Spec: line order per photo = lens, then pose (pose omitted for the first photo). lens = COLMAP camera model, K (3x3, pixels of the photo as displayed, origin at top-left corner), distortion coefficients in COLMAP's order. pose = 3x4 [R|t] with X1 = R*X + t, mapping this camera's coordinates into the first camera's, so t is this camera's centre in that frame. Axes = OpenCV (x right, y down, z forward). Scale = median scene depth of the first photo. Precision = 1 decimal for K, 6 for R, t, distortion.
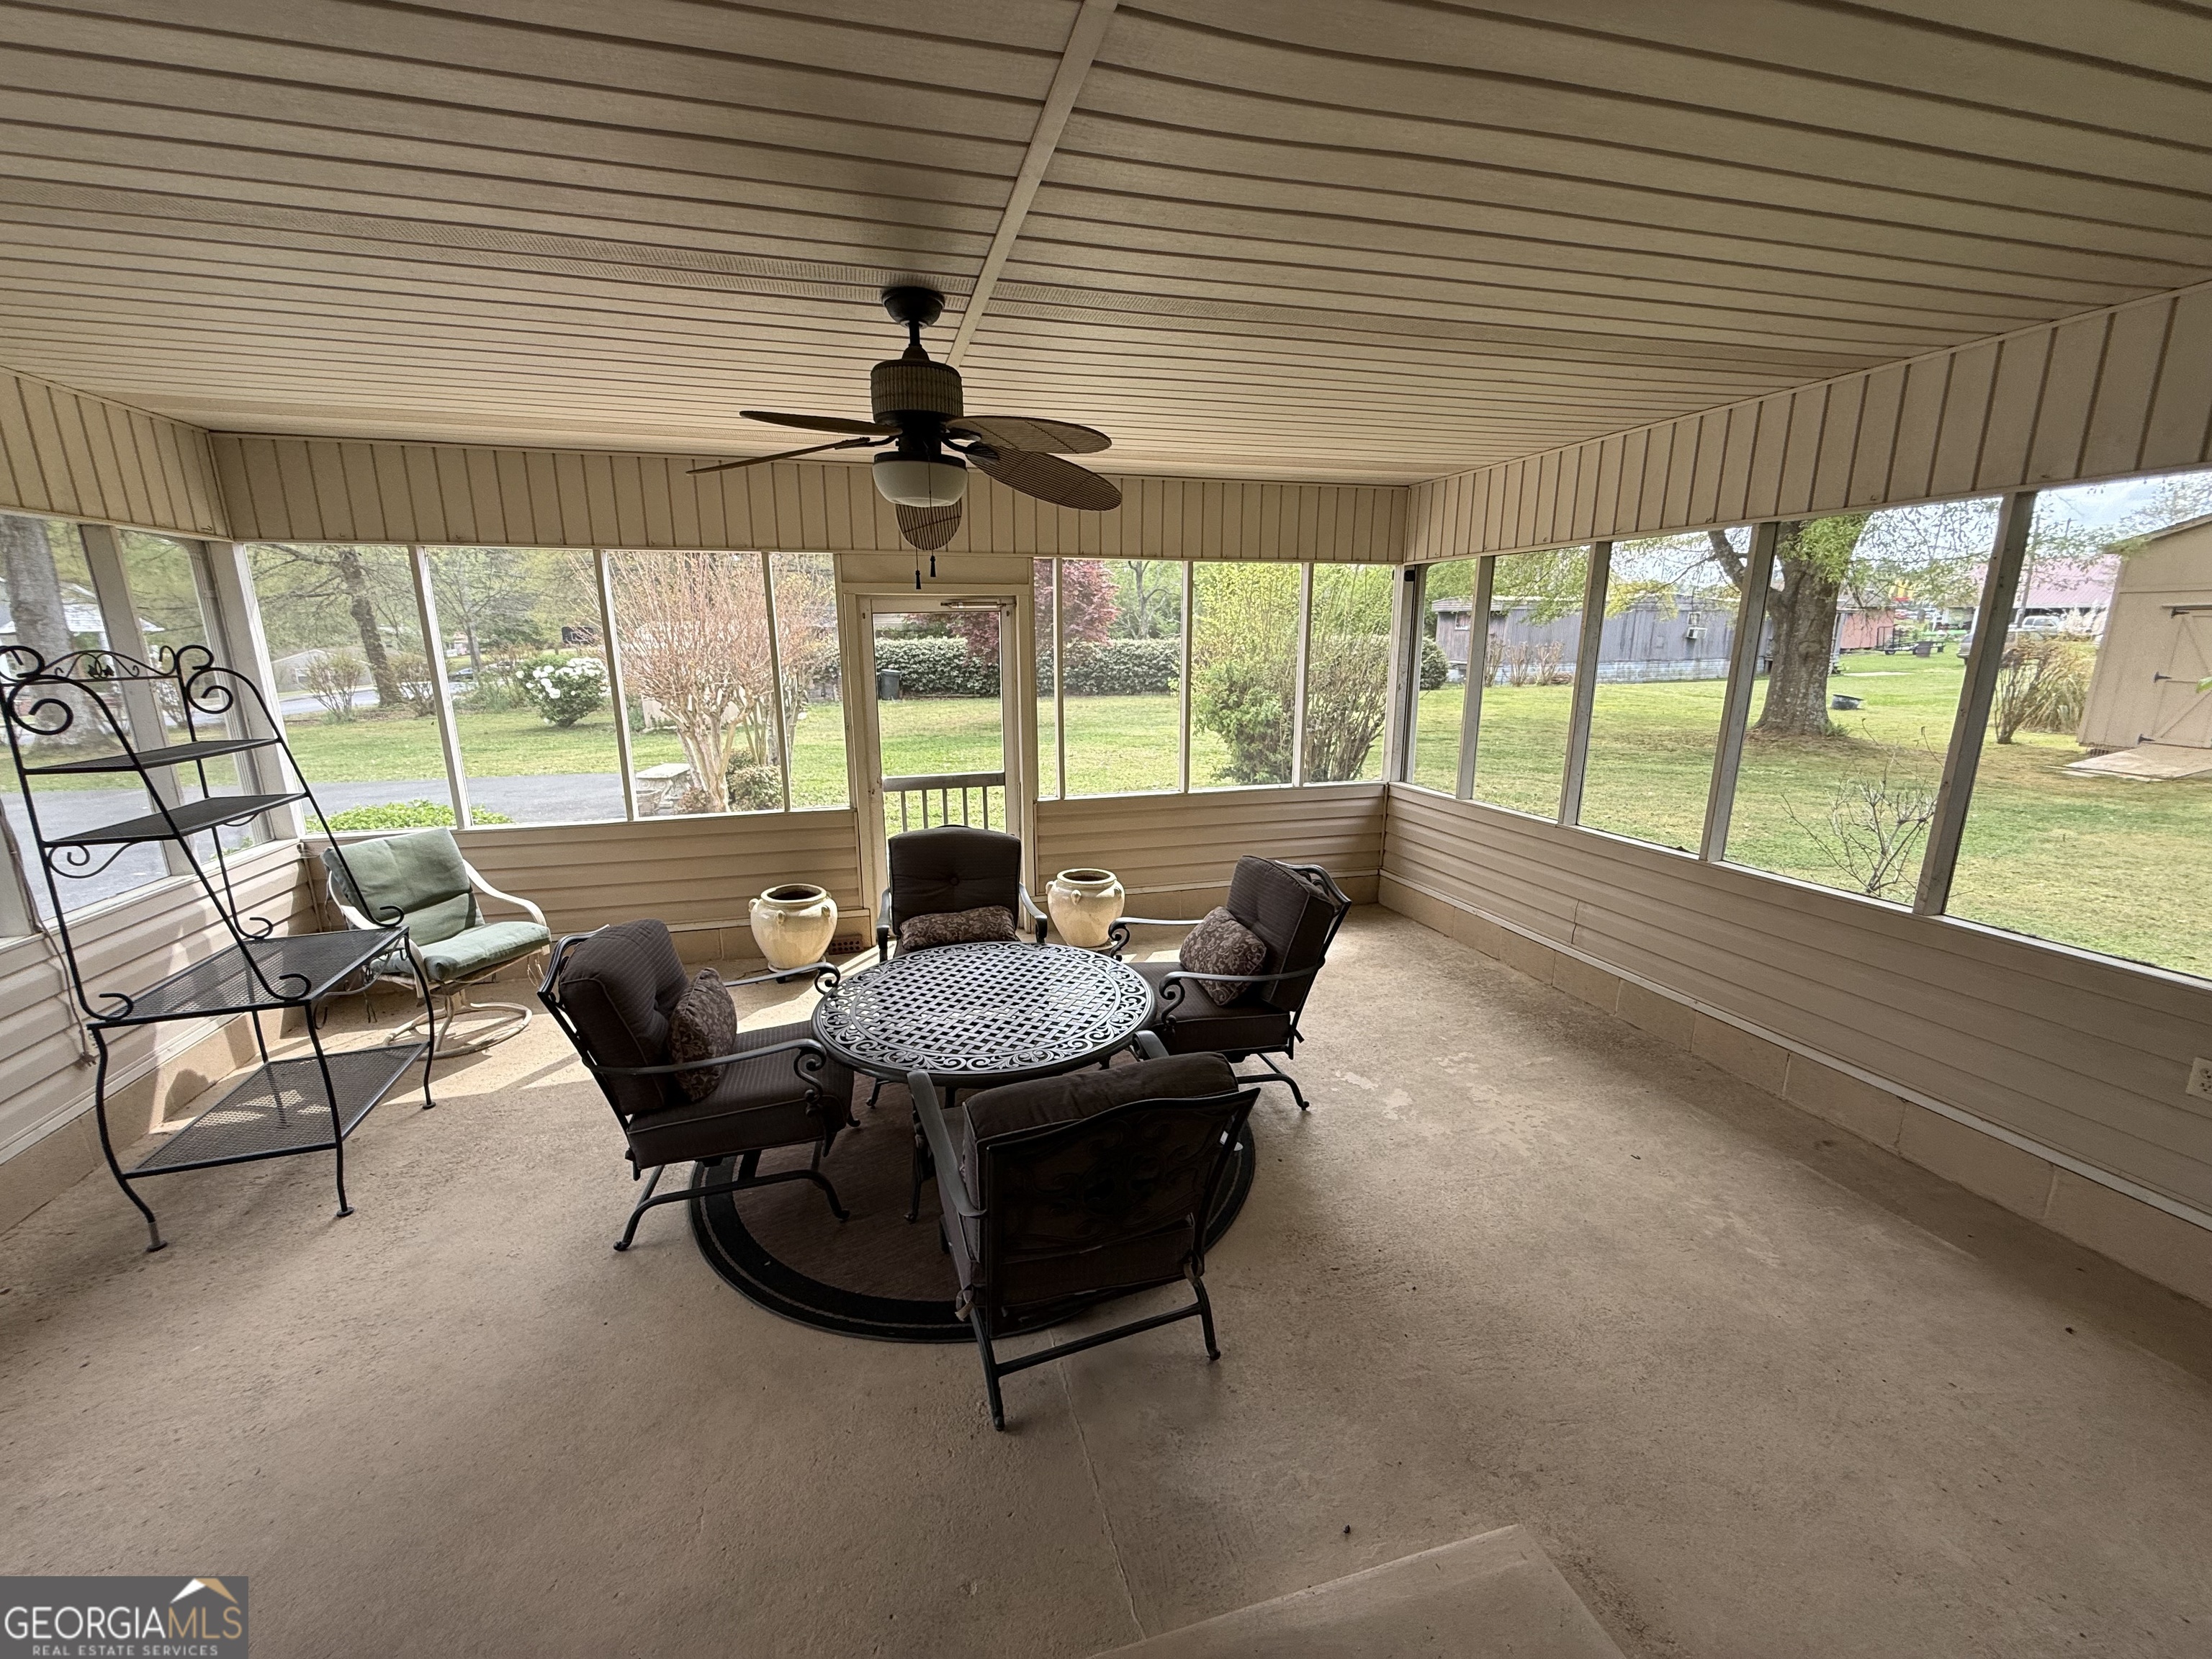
lens RADIAL K [[888.6, 0, 1102.6], [0, 888.6, 828.8], [0, 0, 1]] dist [0.000868, -0.000139]
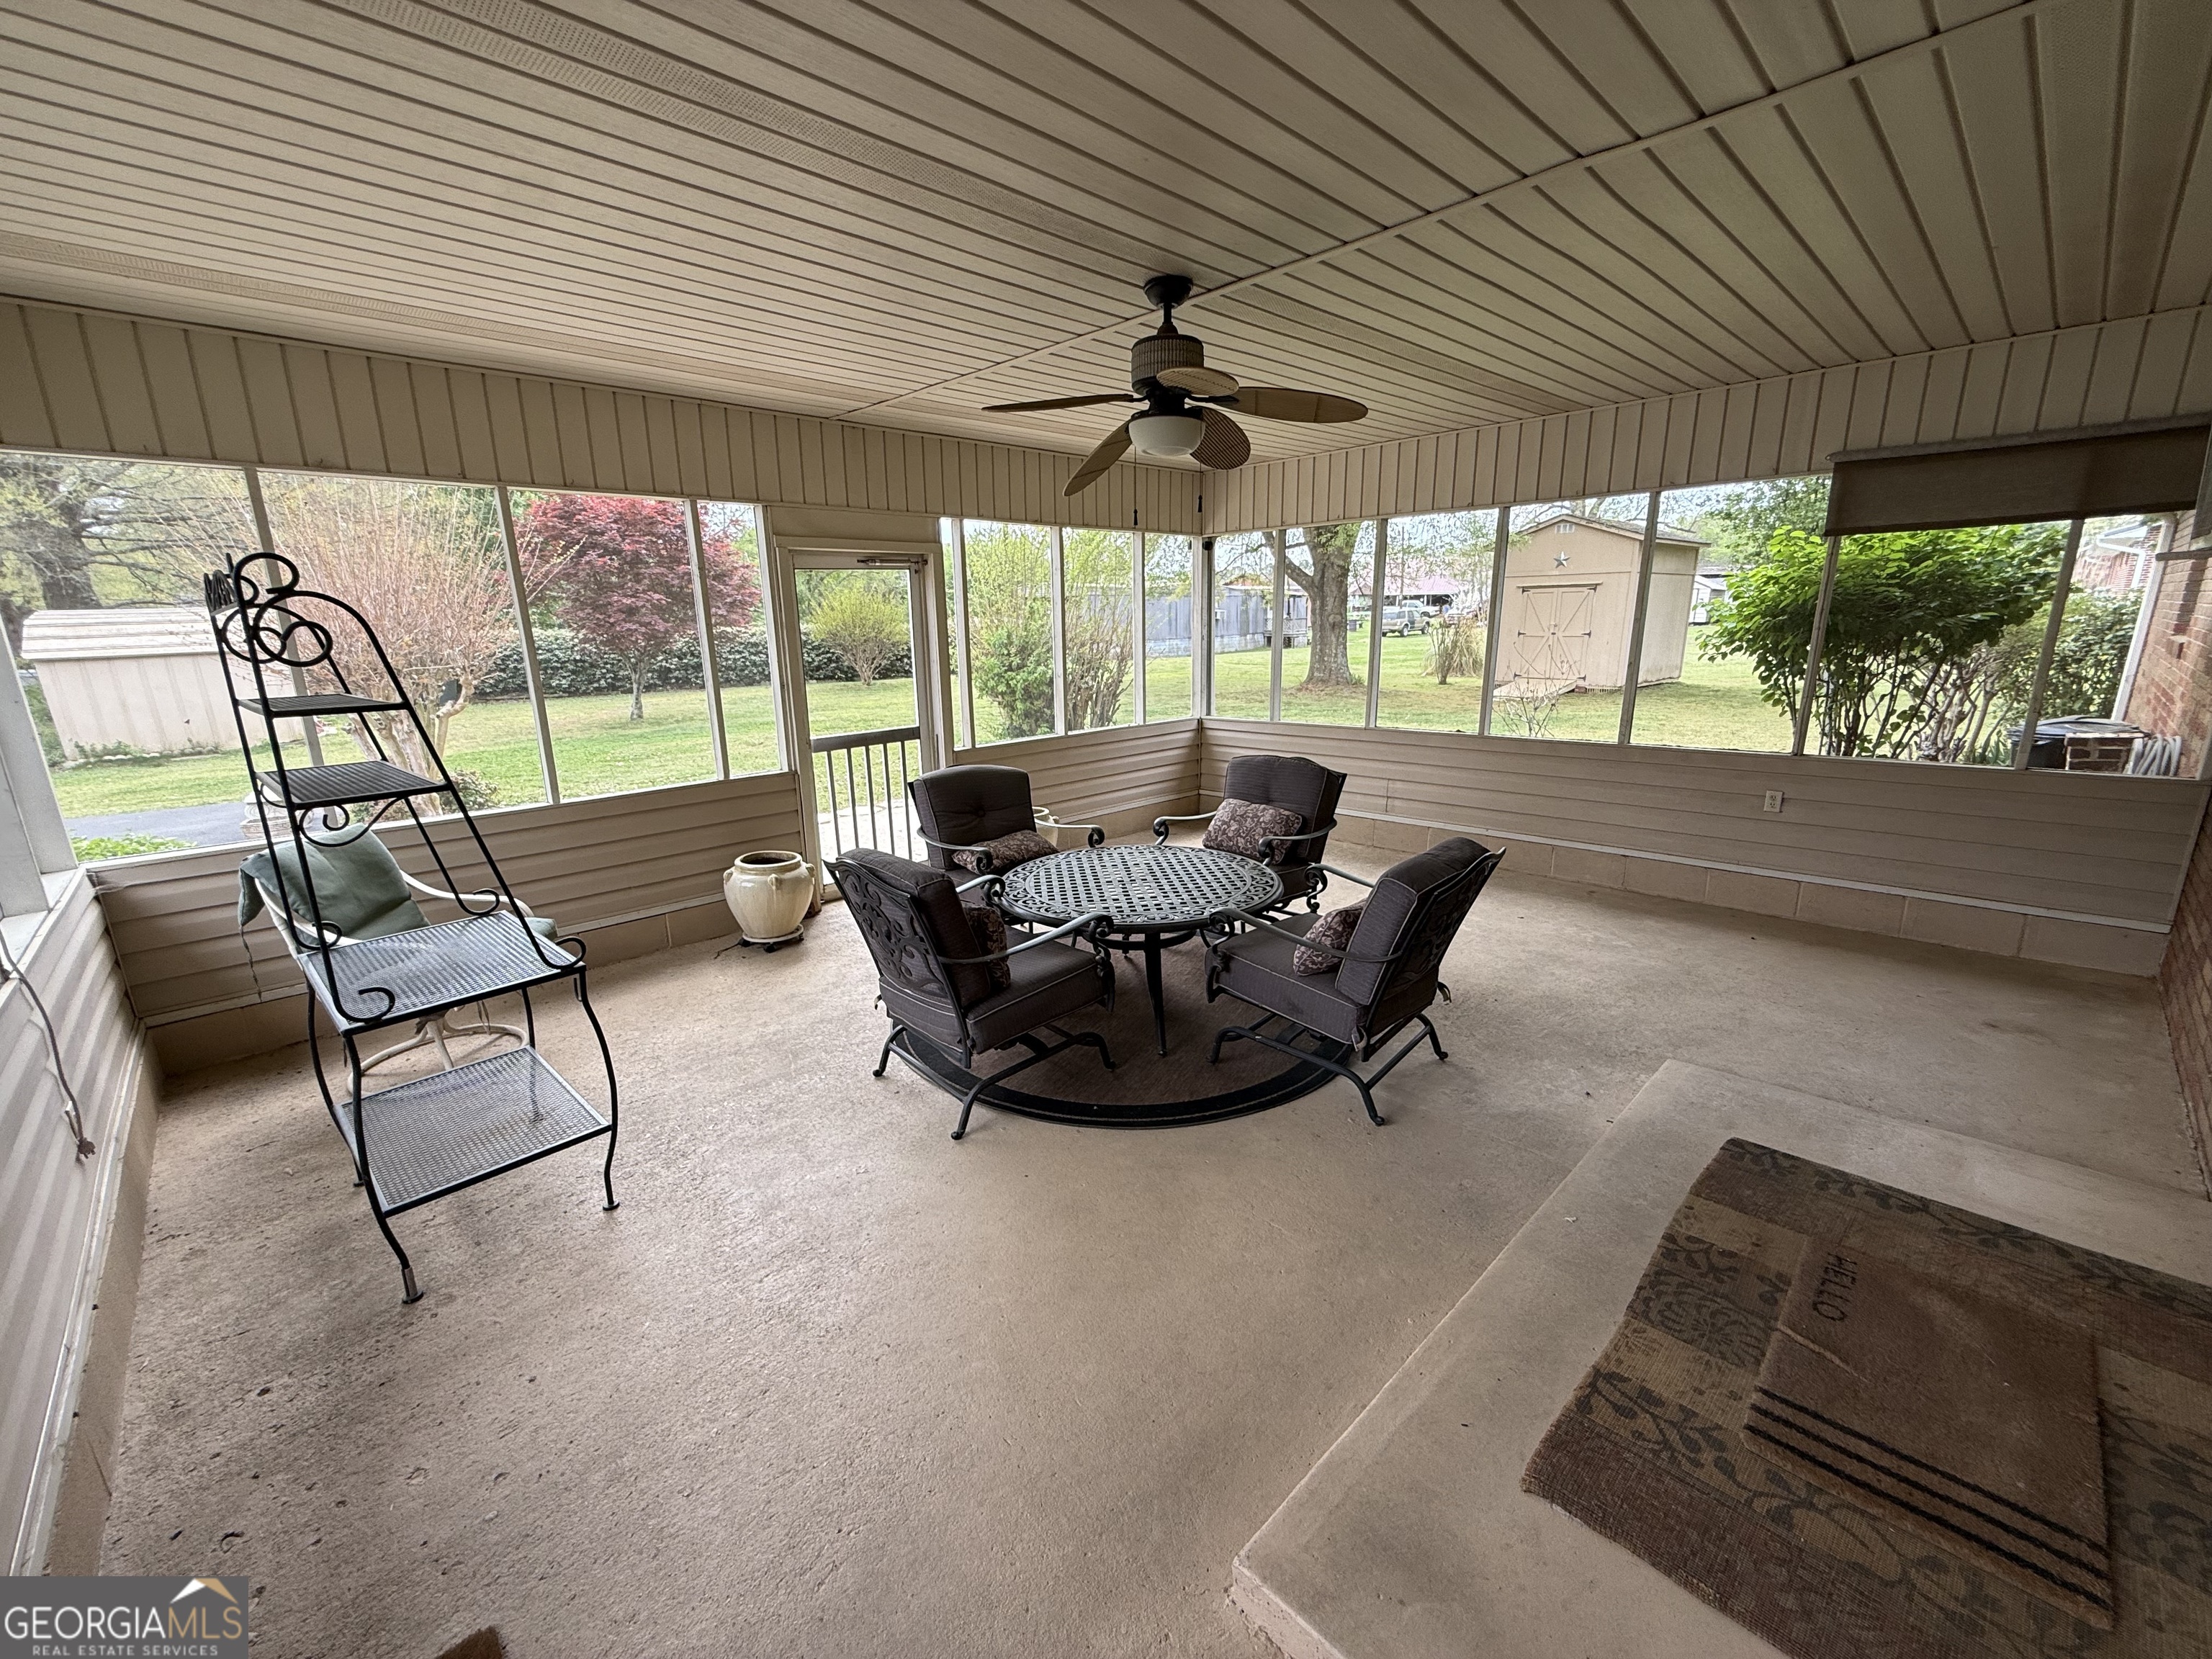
lens RADIAL K [[889.2, 0, 1106.0], [0, 889.2, 829.5], [0, 0, 1]] dist [0.002149, 0.000257]
pose [[0.879243, -0.124507, 0.459815, -0.523360], [0.120304, 0.991988, 0.038566, 0.053962], [-0.460932, 0.021409, 0.887177, -0.024485]]
